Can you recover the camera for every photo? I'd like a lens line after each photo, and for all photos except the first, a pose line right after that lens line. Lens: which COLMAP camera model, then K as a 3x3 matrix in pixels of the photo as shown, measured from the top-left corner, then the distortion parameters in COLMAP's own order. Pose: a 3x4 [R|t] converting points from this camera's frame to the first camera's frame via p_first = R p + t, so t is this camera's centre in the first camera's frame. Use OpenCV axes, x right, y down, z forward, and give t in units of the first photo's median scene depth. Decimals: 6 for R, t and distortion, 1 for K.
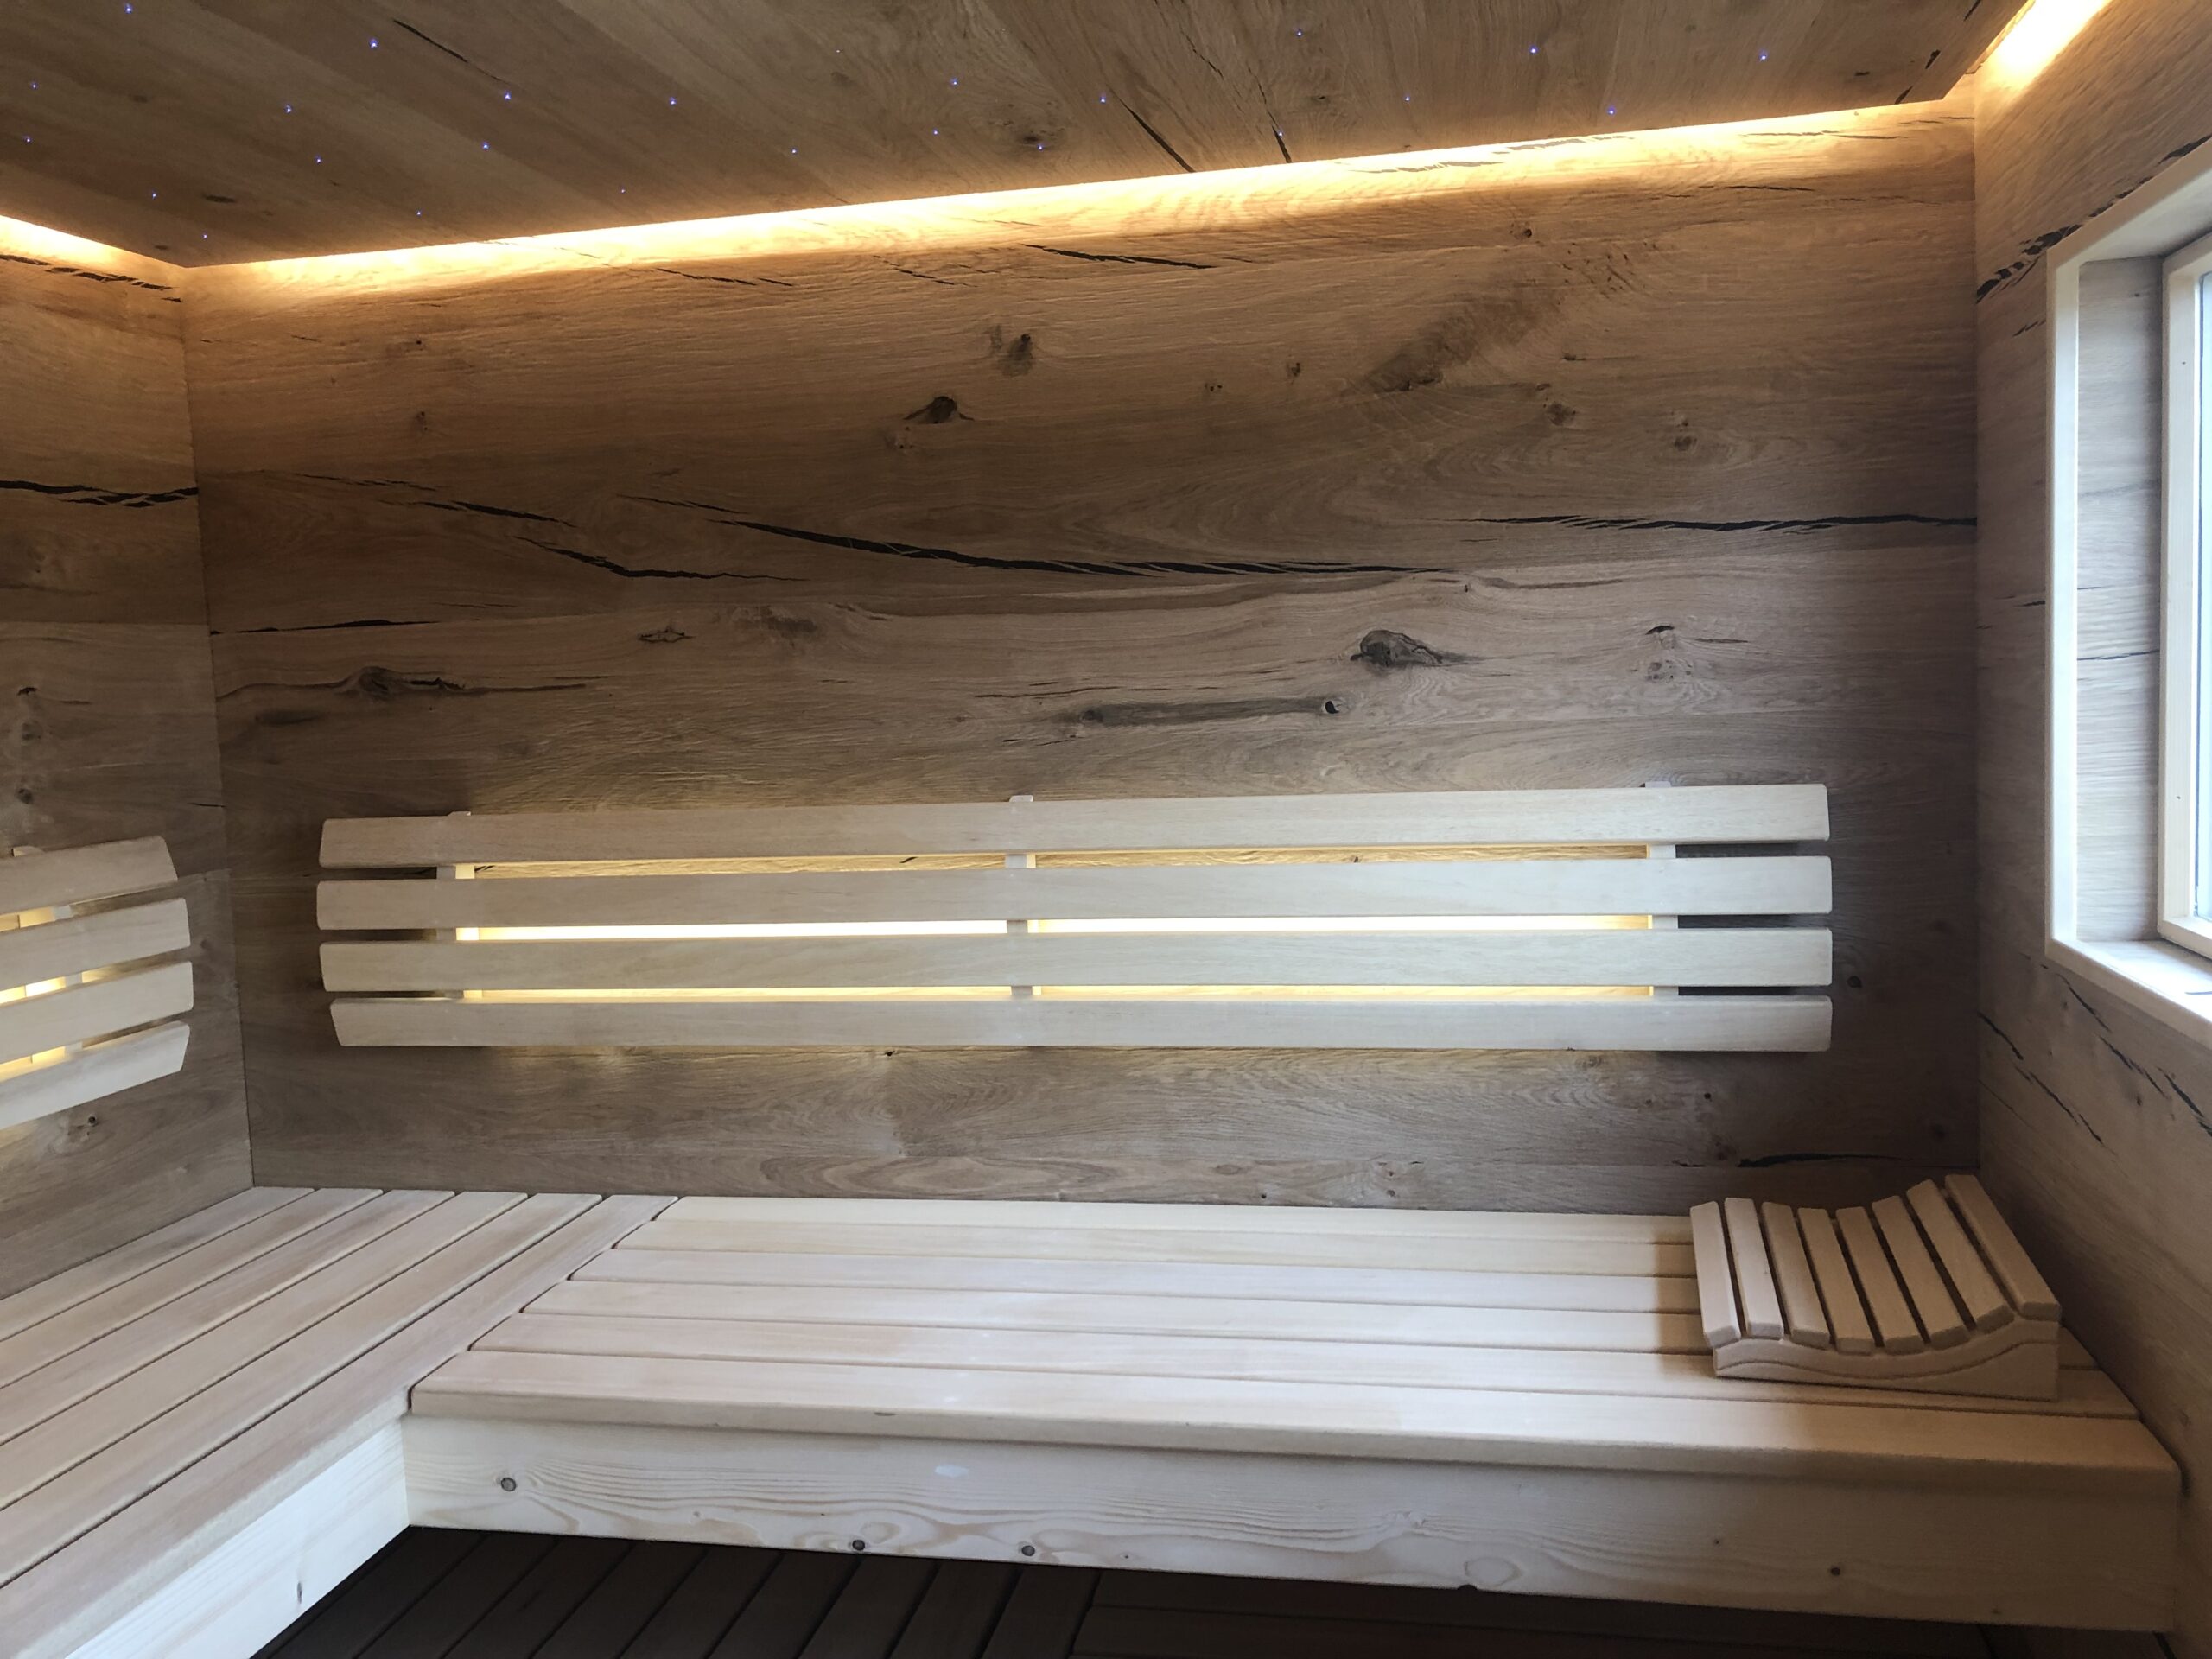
lens RADIAL K [[1818.7, 0, 1114.4], [0, 1818.7, 804.5], [0, 0, 1]] dist [0.039512, -0.049333]
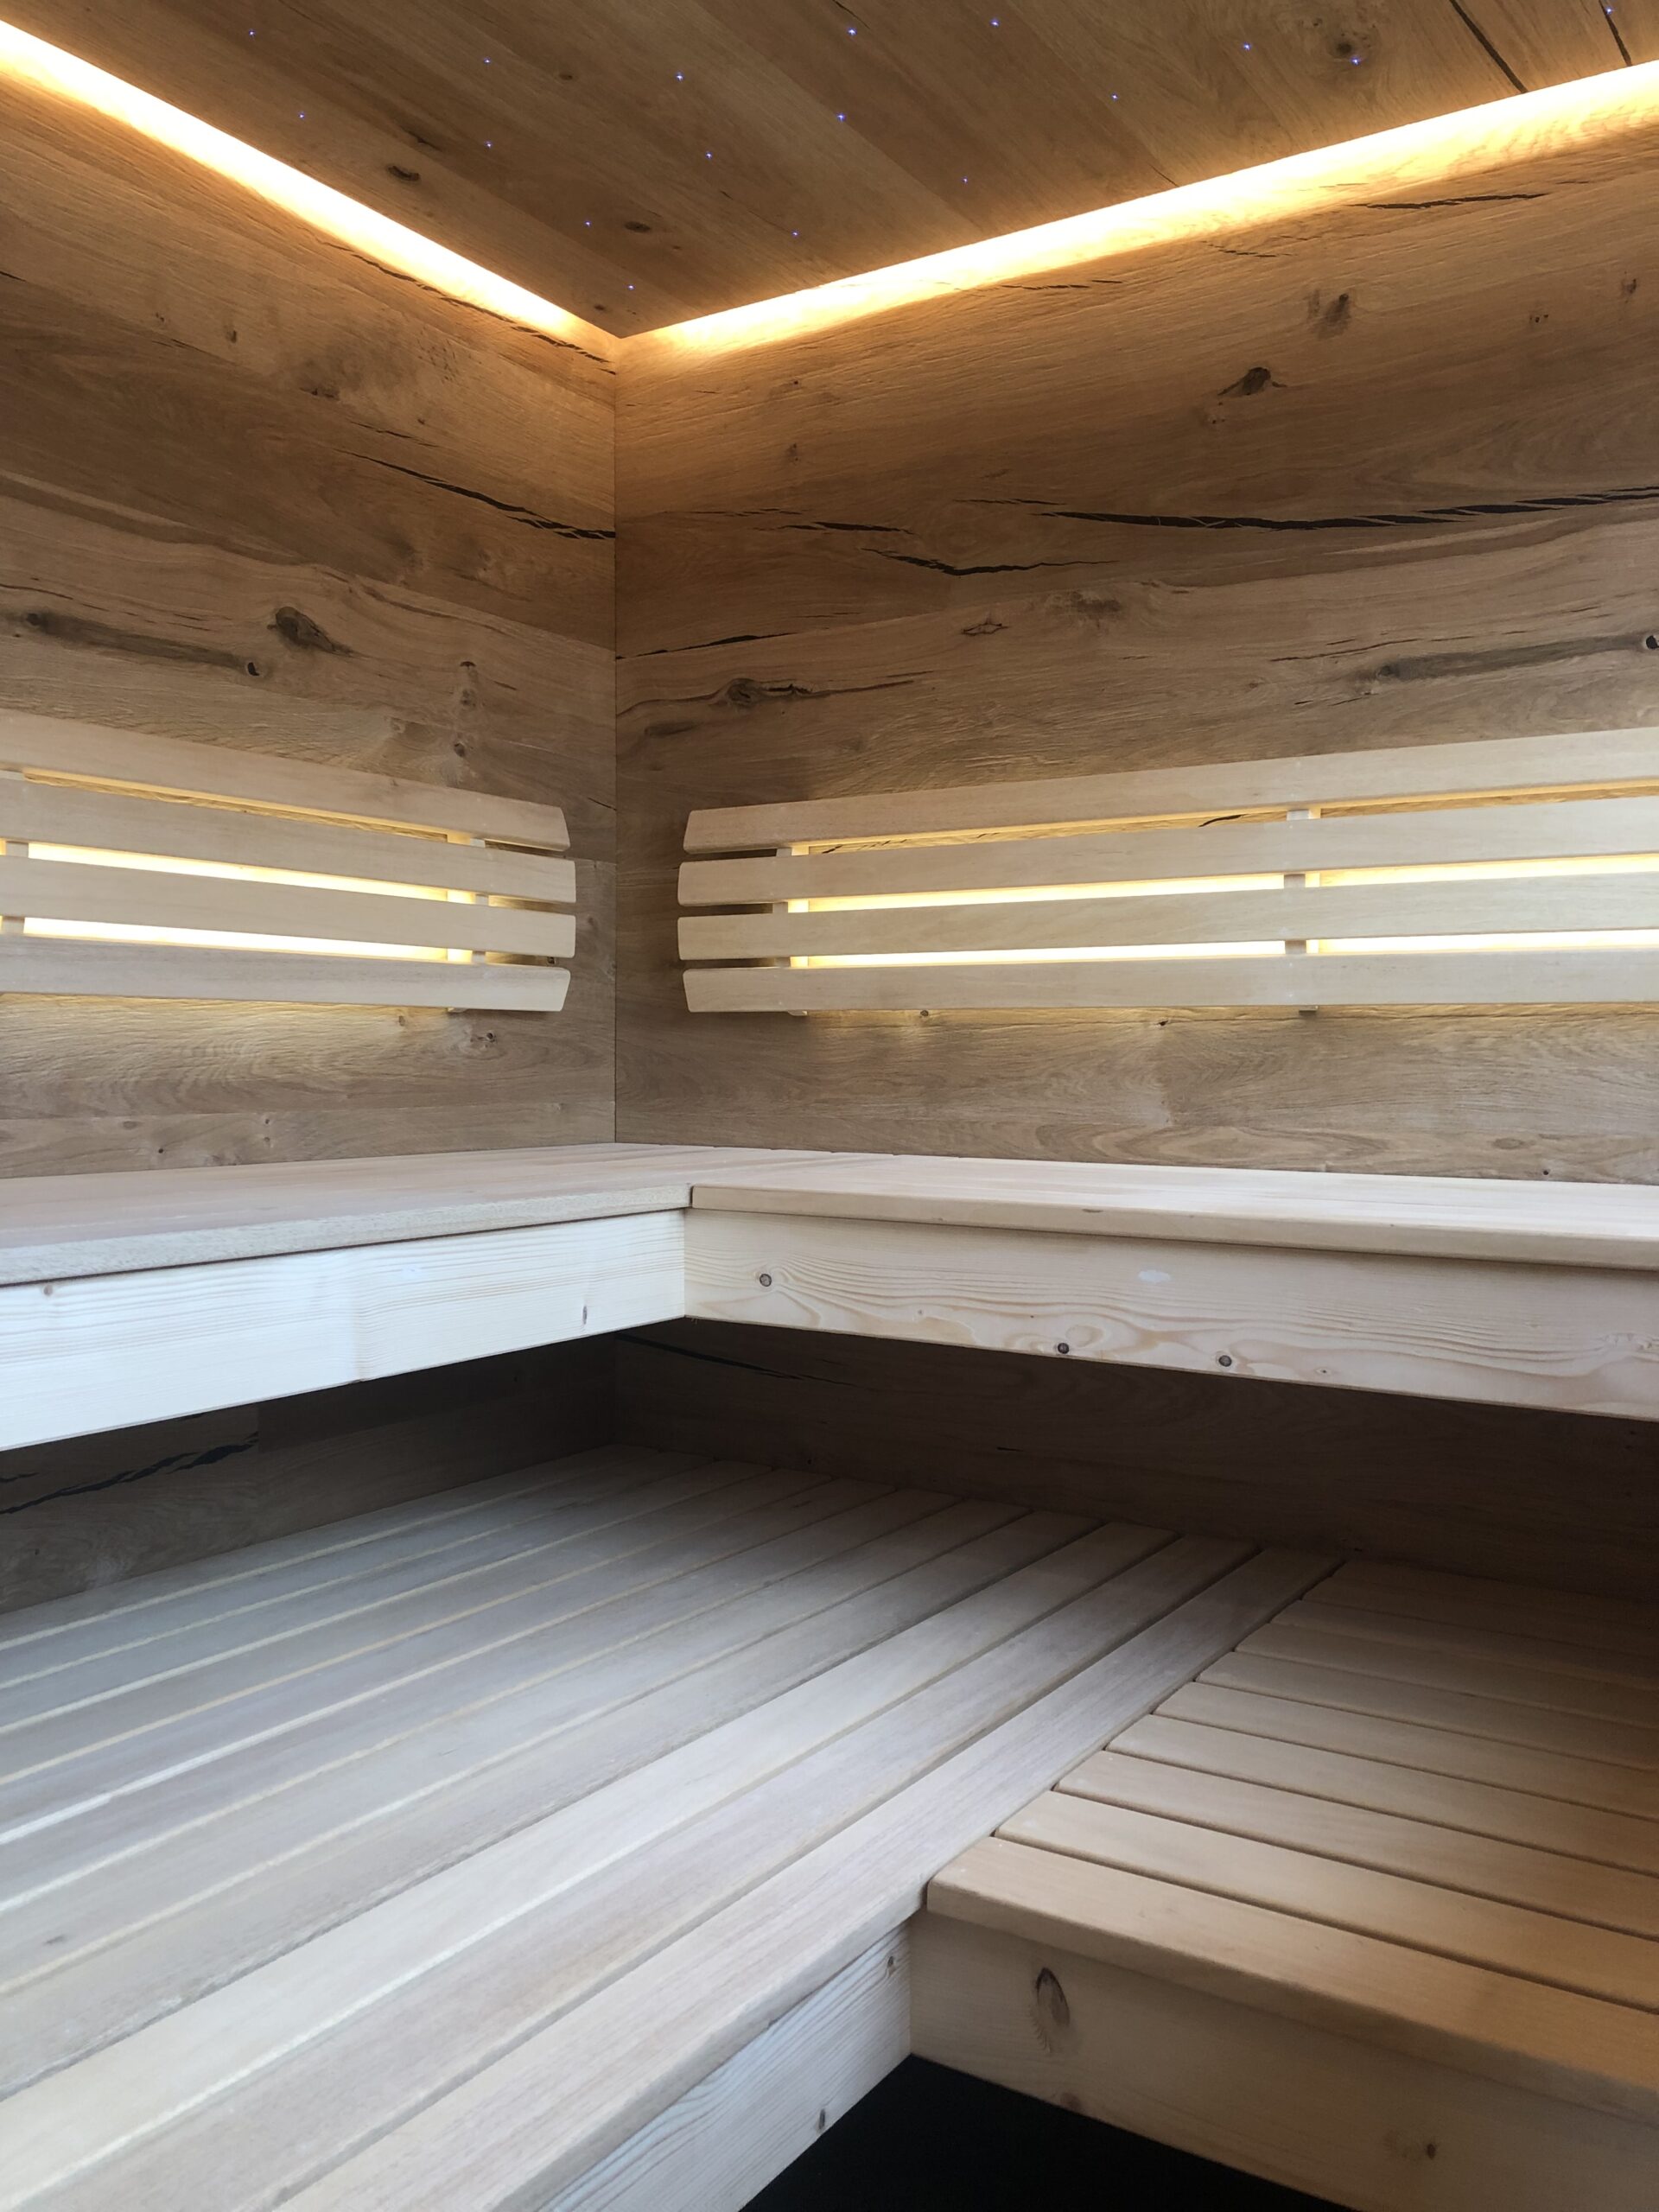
lens RADIAL K [[1818.7, 0, 838.8], [0, 1818.7, 1101.1], [0, 0, 1]] dist [0.039512, -0.049333]
pose [[0.928754, 0.056102, -0.366427, 0.087215], [-0.074926, 0.996490, -0.037340, 0.243114], [0.363046, 0.062134, 0.929697, -0.011772]]
